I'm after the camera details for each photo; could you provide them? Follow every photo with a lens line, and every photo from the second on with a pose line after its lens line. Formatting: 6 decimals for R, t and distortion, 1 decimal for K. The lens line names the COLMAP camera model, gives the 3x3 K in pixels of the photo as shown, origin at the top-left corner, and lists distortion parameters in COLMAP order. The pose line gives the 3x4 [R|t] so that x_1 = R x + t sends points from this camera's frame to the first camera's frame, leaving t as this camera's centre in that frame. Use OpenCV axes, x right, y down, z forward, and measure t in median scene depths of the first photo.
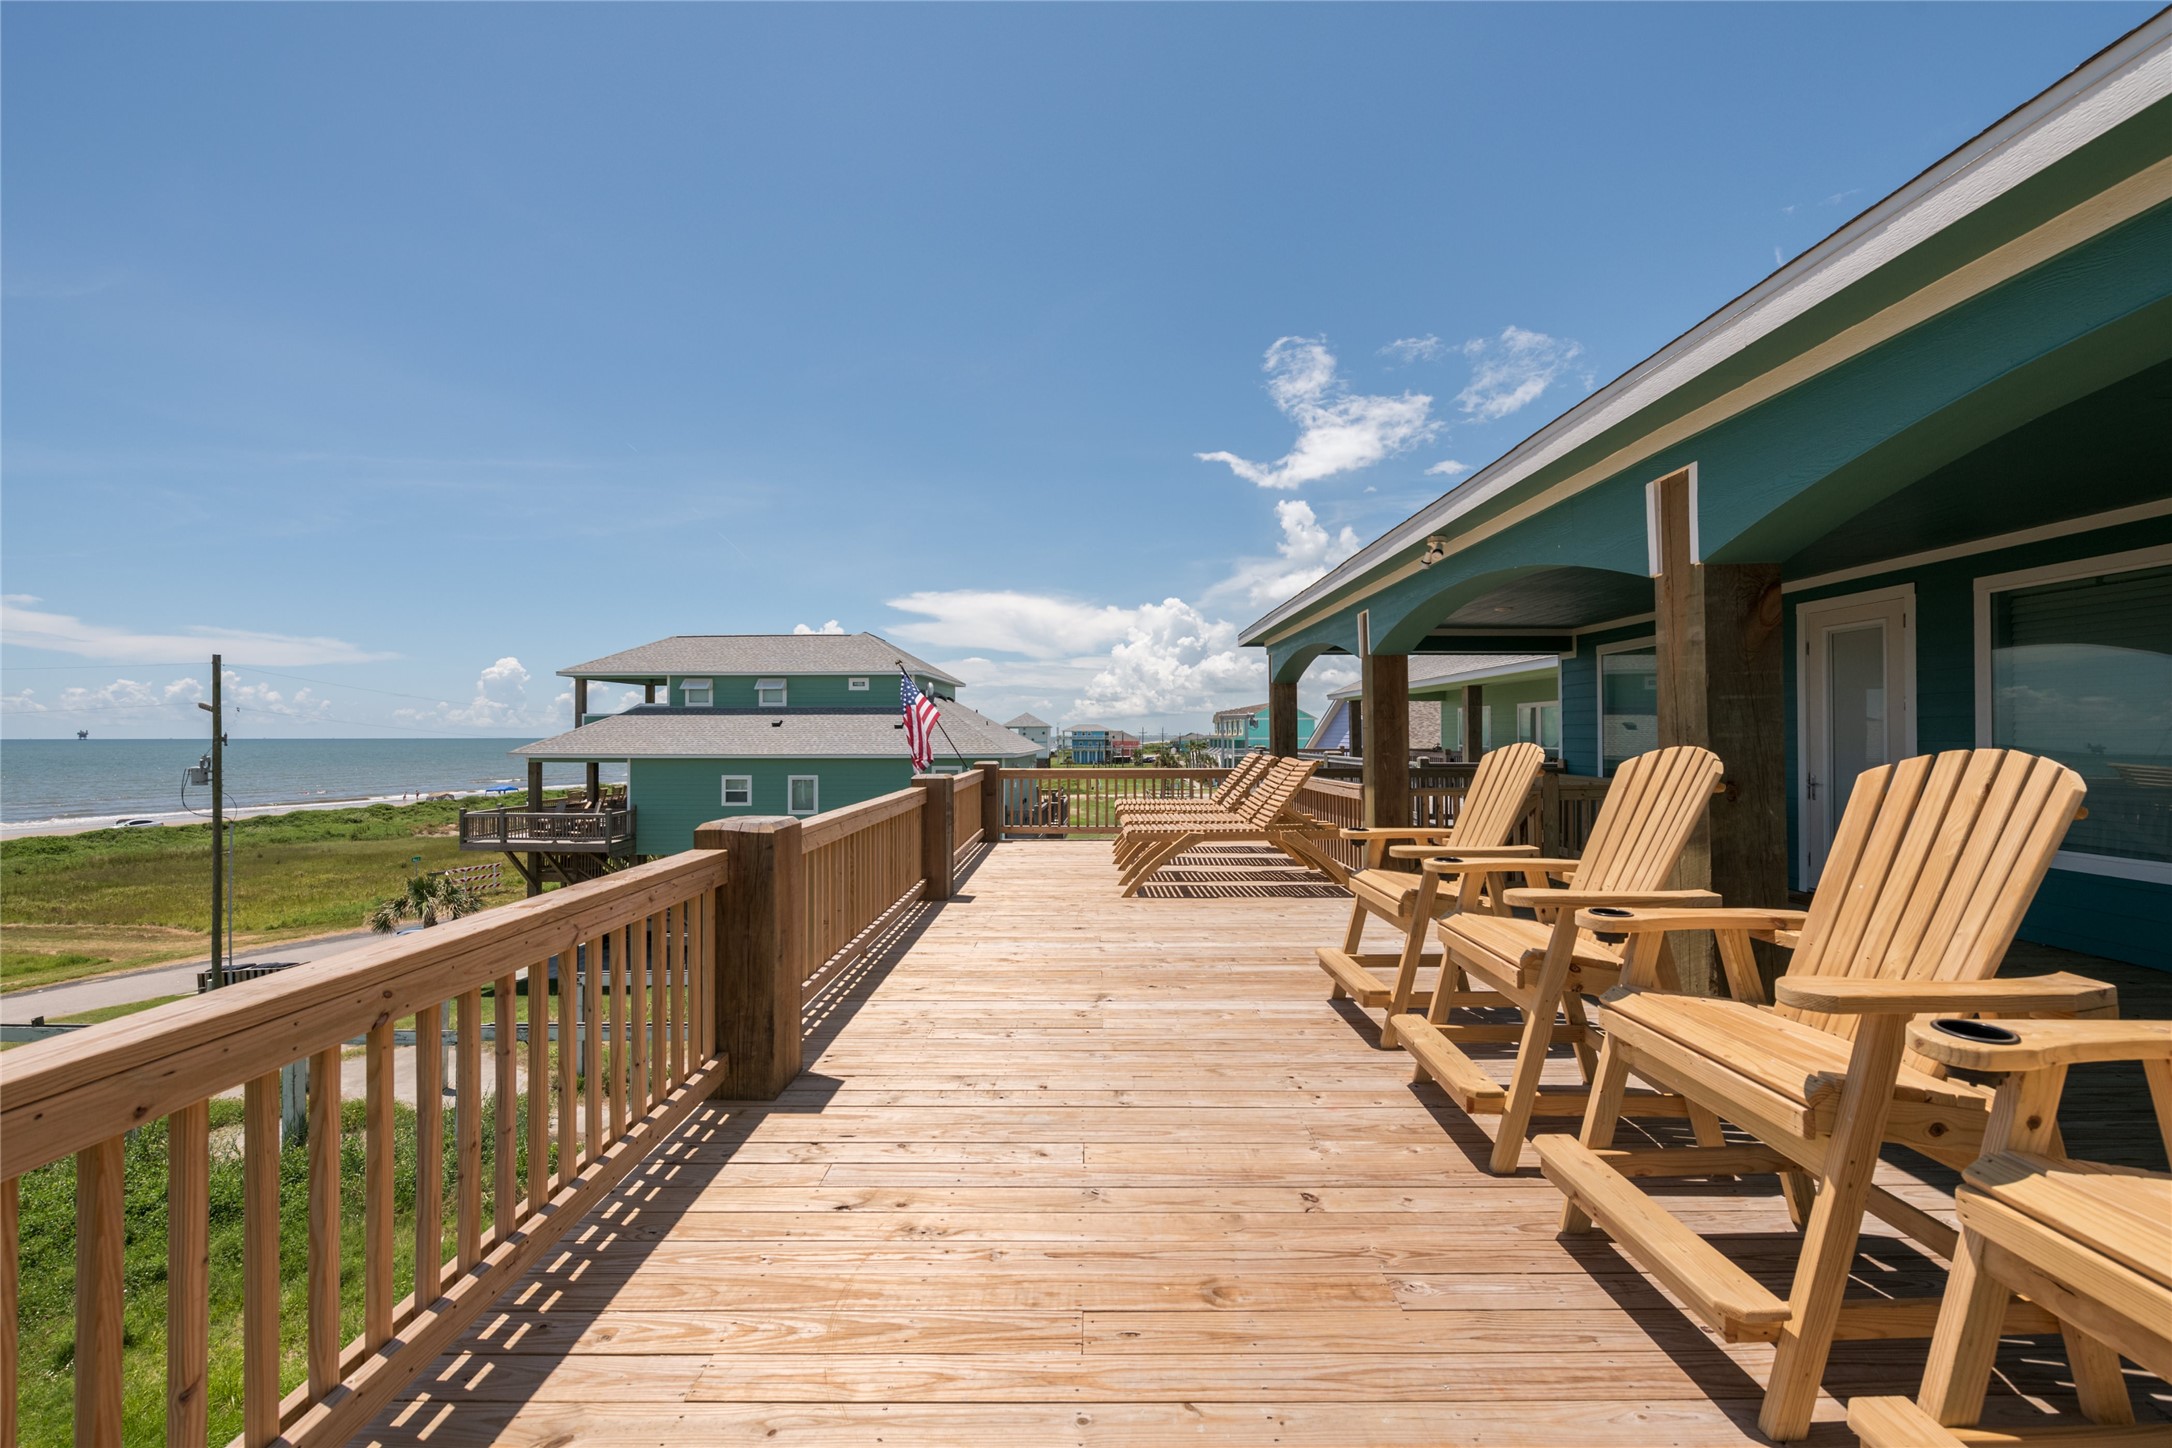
lens RADIAL K [[867.6, 0, 1090.8], [0, 867.6, 729.0], [0, 0, 1]] dist [-0.000246, 0.000007]
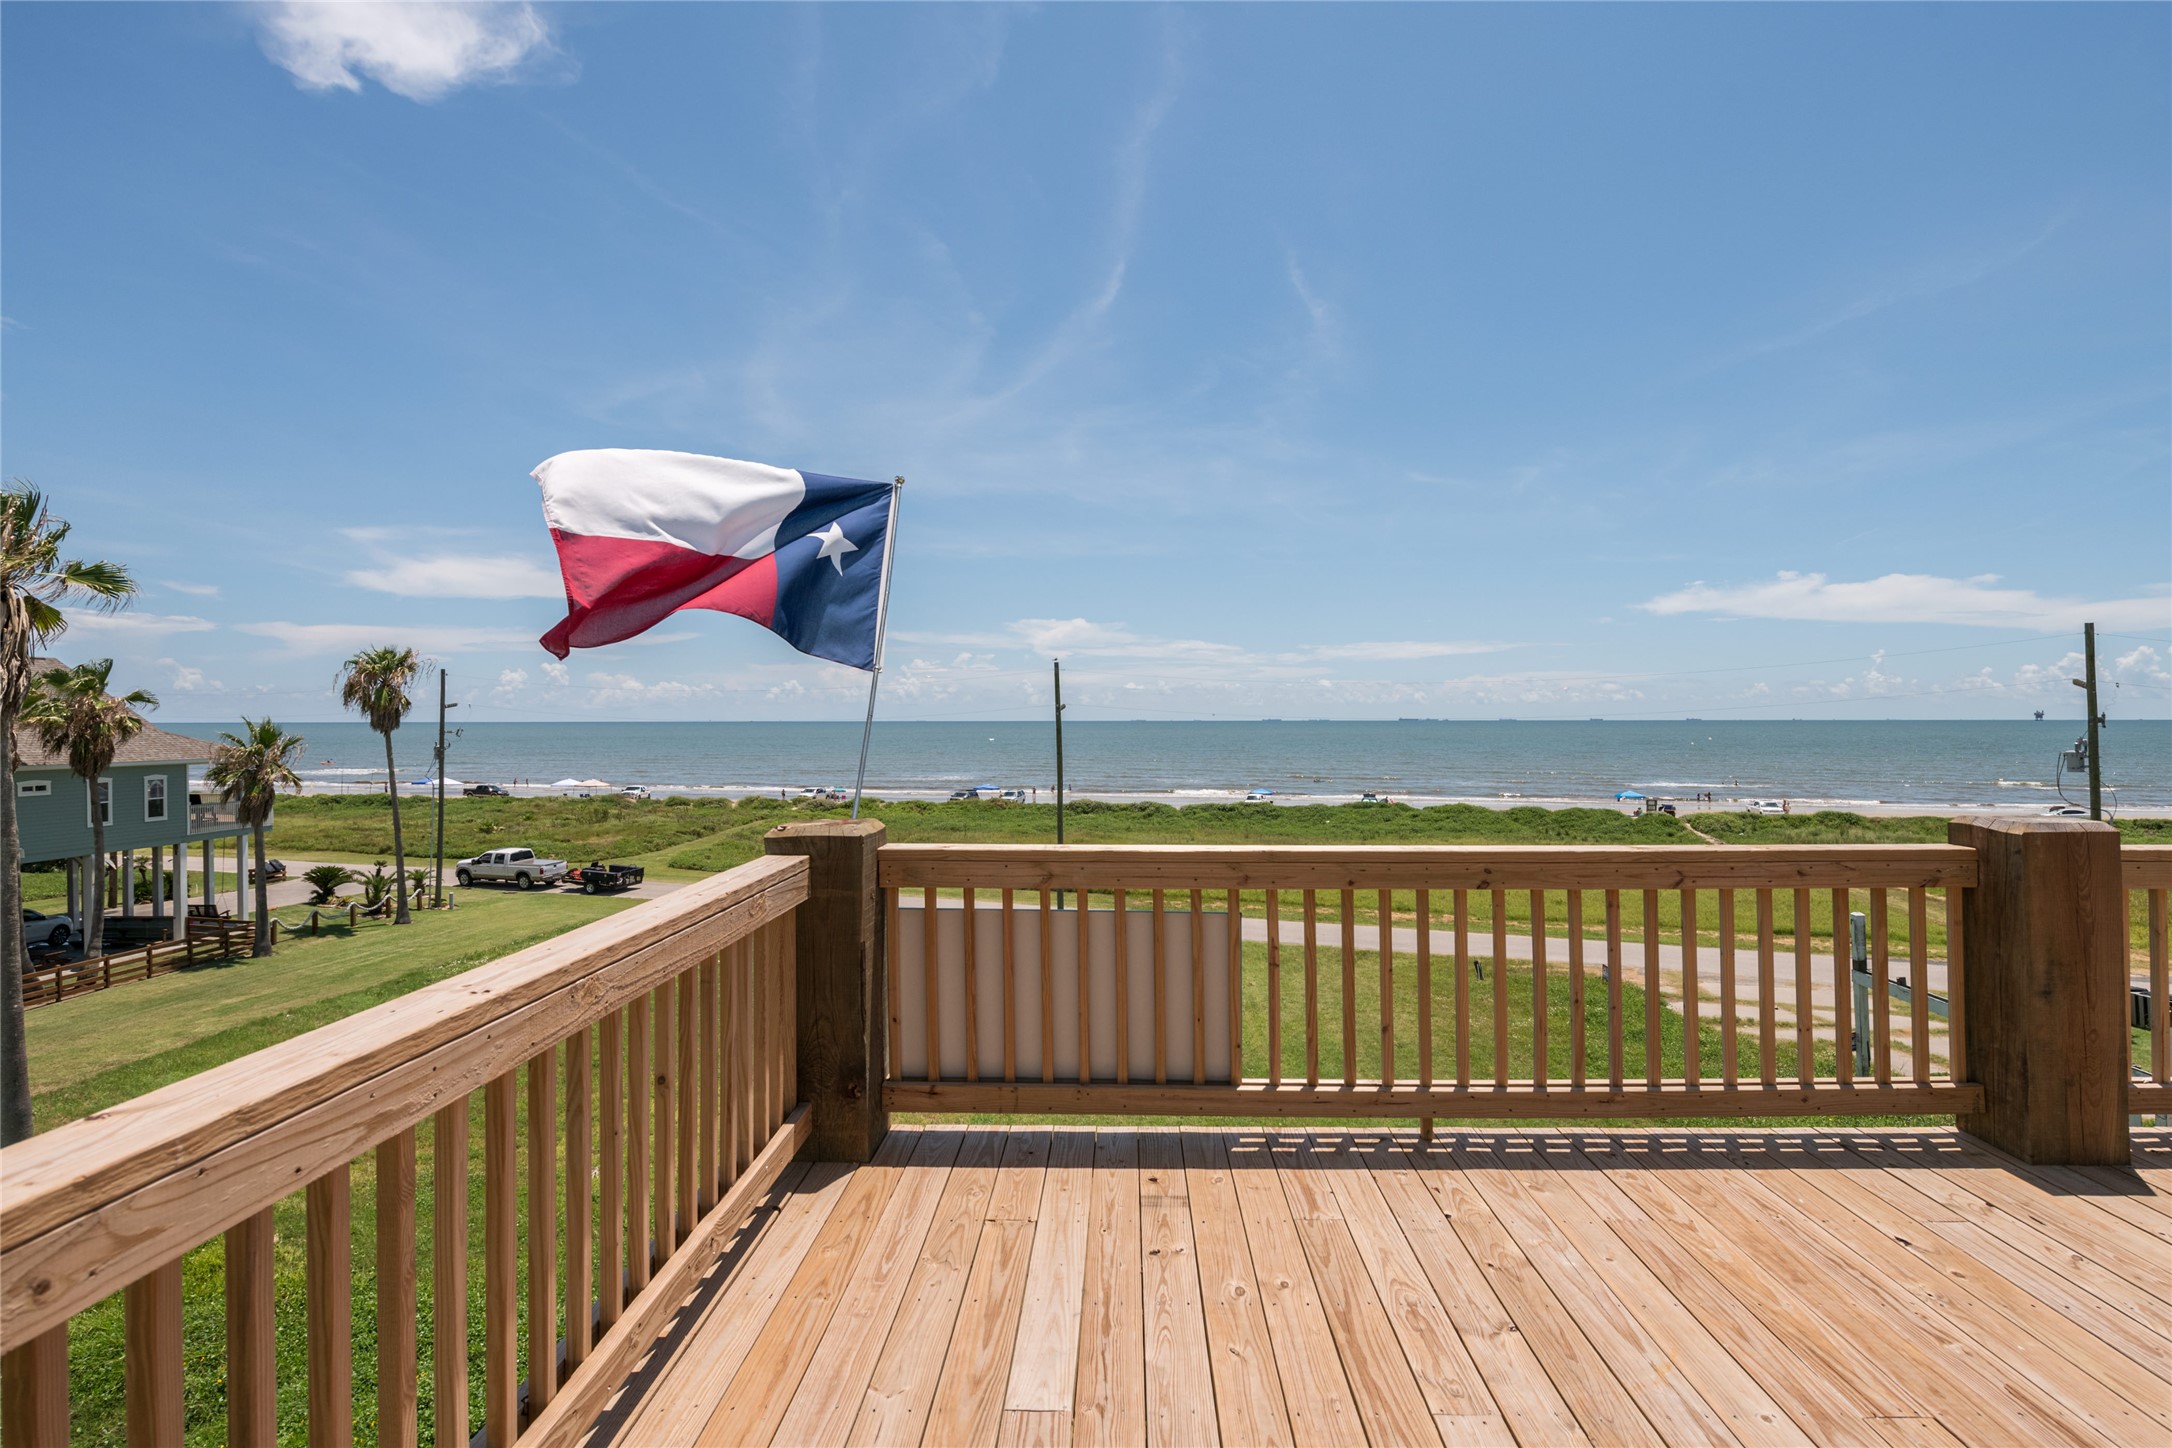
lens RADIAL K [[1077.5, 0, 1098.2], [0, 1077.5, 725.9], [0, 0, 1]] dist [0.026076, -0.000690]
pose [[-0.022660, 0.006648, -0.999721, 0.682416], [0.010710, 0.999922, 0.006406, 0.001383], [0.999686, -0.010562, -0.022730, 0.155273]]
